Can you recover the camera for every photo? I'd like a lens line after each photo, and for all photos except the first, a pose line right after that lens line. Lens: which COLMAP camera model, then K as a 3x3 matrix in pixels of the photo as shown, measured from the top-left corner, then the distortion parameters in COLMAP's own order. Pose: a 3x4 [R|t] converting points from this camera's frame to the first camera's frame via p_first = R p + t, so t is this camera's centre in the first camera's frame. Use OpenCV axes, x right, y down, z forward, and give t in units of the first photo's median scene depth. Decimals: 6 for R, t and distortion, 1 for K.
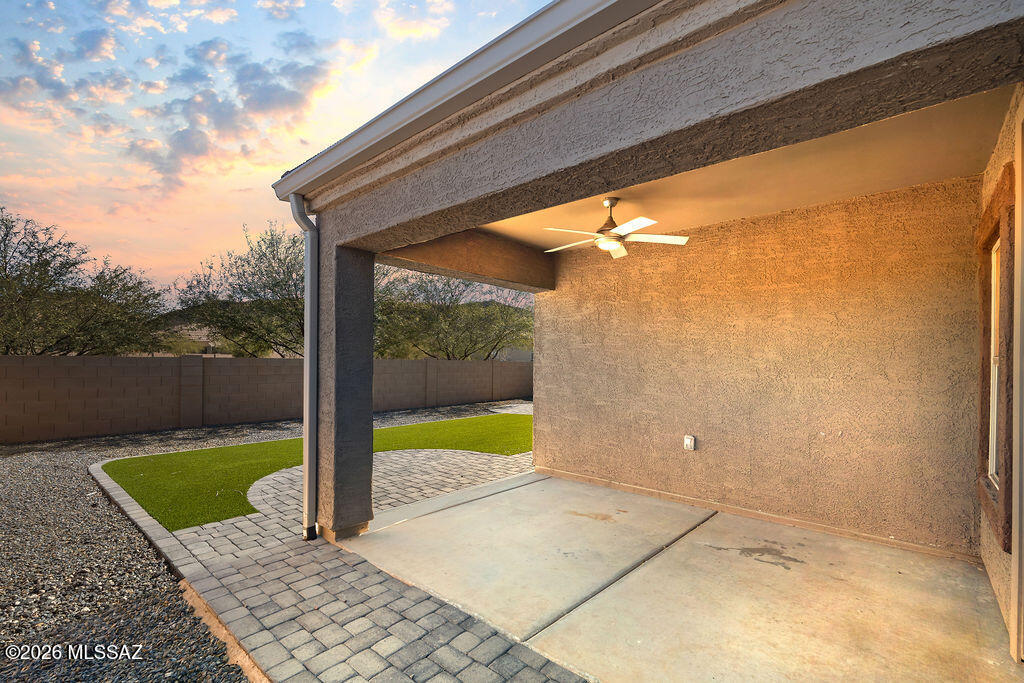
lens RADIAL K [[455.4, 0, 511.4], [0, 455.4, 363.1], [0, 0, 1]] dist [-0.000563, -0.000027]
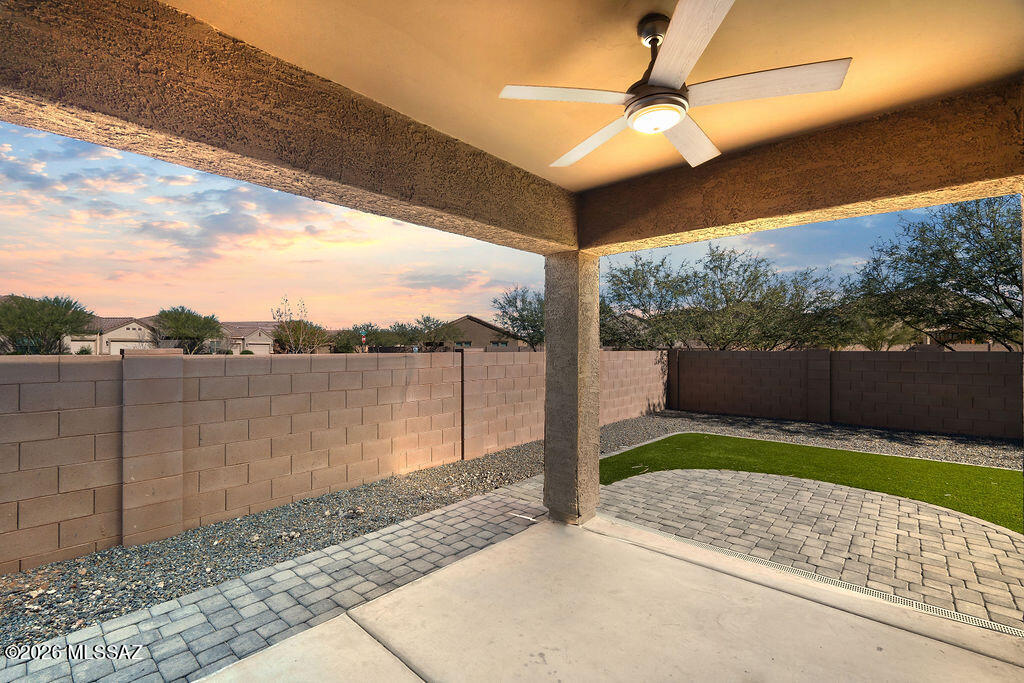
lens RADIAL K [[451.9, 0, 512.0], [0, 451.9, 341.5], [0, 0, 1]] dist [-0.001447, -0.000367]
pose [[-0.003797, -0.025862, -0.999658, 0.658438], [-0.001649, 0.999664, -0.025855, -0.012470], [0.999991, 0.001550, -0.003838, 0.811505]]
